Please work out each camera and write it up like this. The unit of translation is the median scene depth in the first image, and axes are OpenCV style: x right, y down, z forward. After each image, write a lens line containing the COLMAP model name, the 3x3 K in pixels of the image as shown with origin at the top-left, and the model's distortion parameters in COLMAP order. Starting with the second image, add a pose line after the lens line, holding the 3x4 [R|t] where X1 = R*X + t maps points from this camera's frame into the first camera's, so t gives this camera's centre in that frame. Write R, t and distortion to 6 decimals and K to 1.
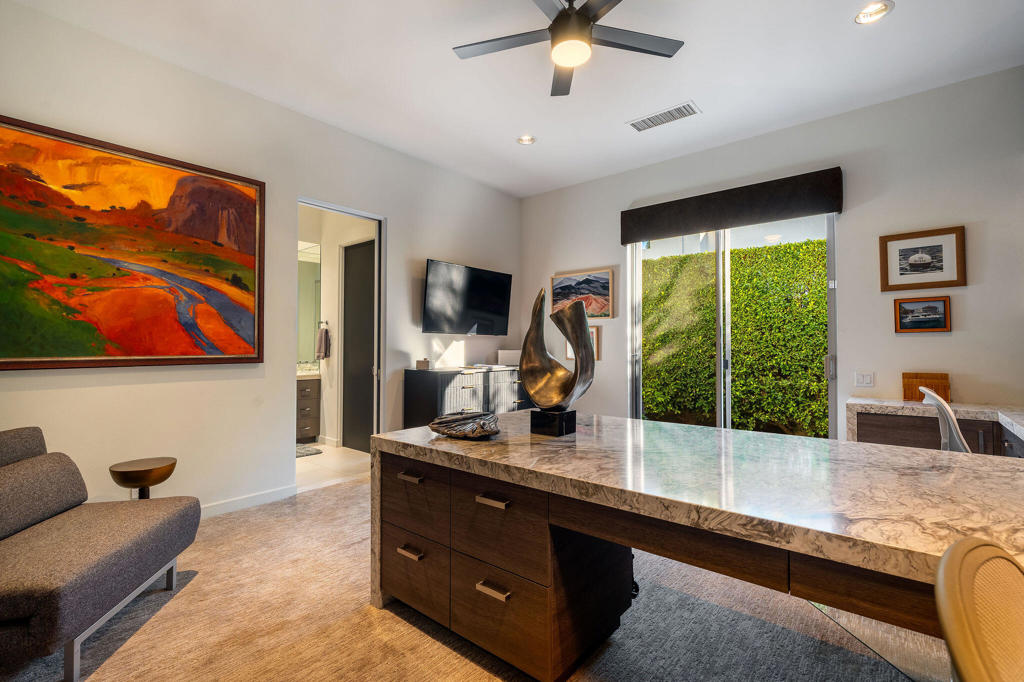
lens RADIAL K [[456.0, 0, 510.9], [0, 456.0, 341.1], [0, 0, 1]] dist [-0.005242, 0.000239]
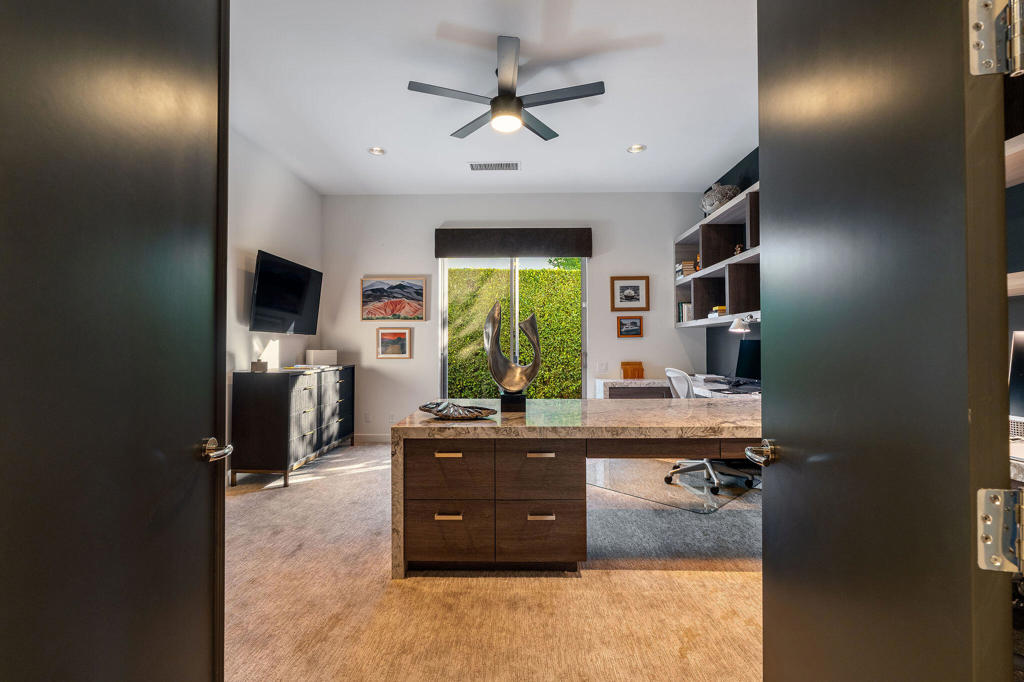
lens RADIAL K [[456.0, 0, 510.4], [0, 456.0, 341.4], [0, 0, 1]] dist [-0.005242, 0.000239]
pose [[0.780967, 0.005314, 0.624549, -0.418121], [-0.006464, 0.999979, -0.000426, -0.000875], [-0.624538, -0.003704, 0.780985, -0.023521]]
